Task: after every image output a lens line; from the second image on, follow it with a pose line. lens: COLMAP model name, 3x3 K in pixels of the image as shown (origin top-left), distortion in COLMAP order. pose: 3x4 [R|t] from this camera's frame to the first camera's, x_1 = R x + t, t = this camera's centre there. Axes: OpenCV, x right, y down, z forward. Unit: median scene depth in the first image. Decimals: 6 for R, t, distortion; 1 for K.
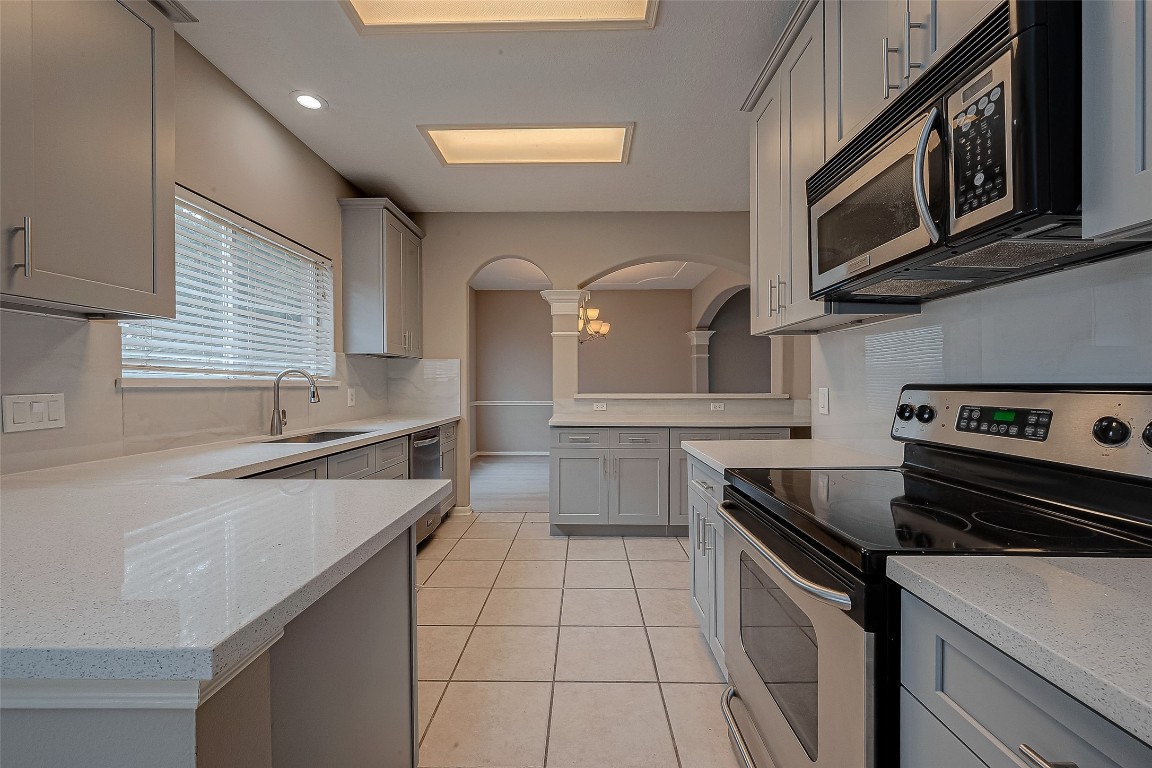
lens RADIAL K [[455.0, 0, 581.3], [0, 455.0, 384.7], [0, 0, 1]] dist [0.003490, 0.000144]
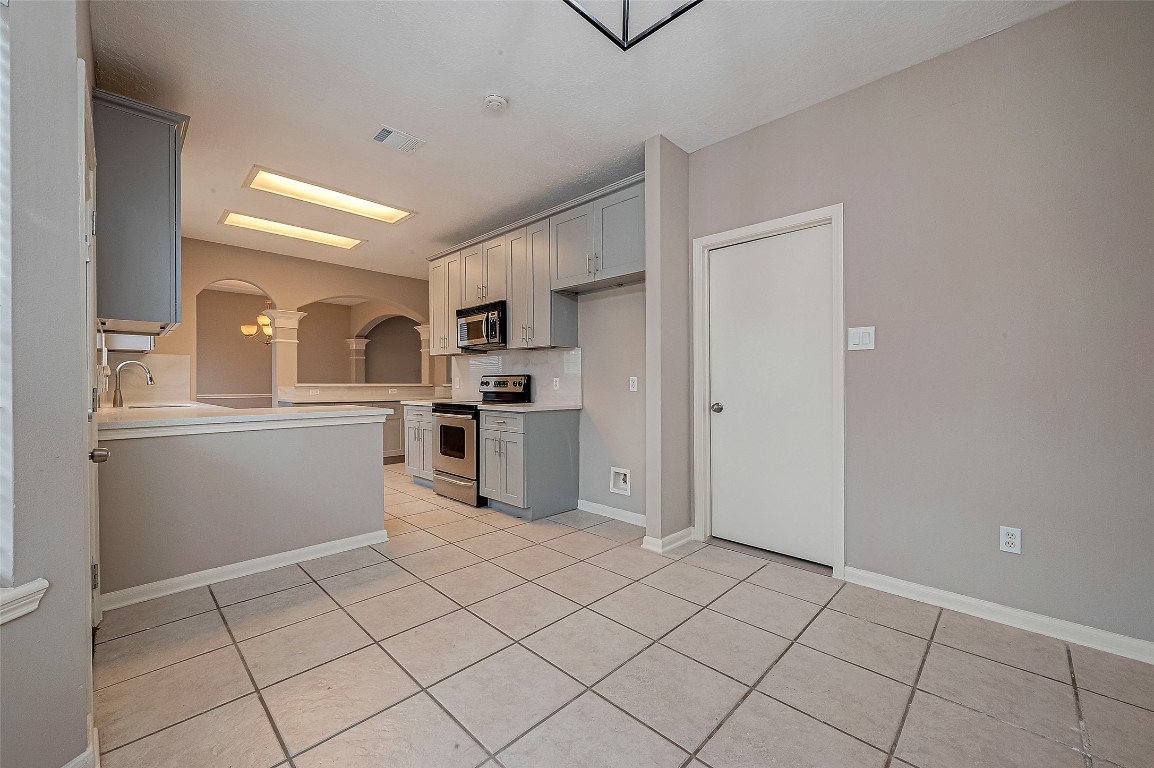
lens RADIAL K [[453.5, 0, 579.3], [0, 453.5, 384.3], [0, 0, 1]] dist [0.000936, 0.000026]
pose [[0.691358, -0.000659, 0.722512, -1.225664], [0.000524, 1.000000, 0.000411, 0.064827], [-0.722512, 0.000095, 0.691359, -1.845890]]
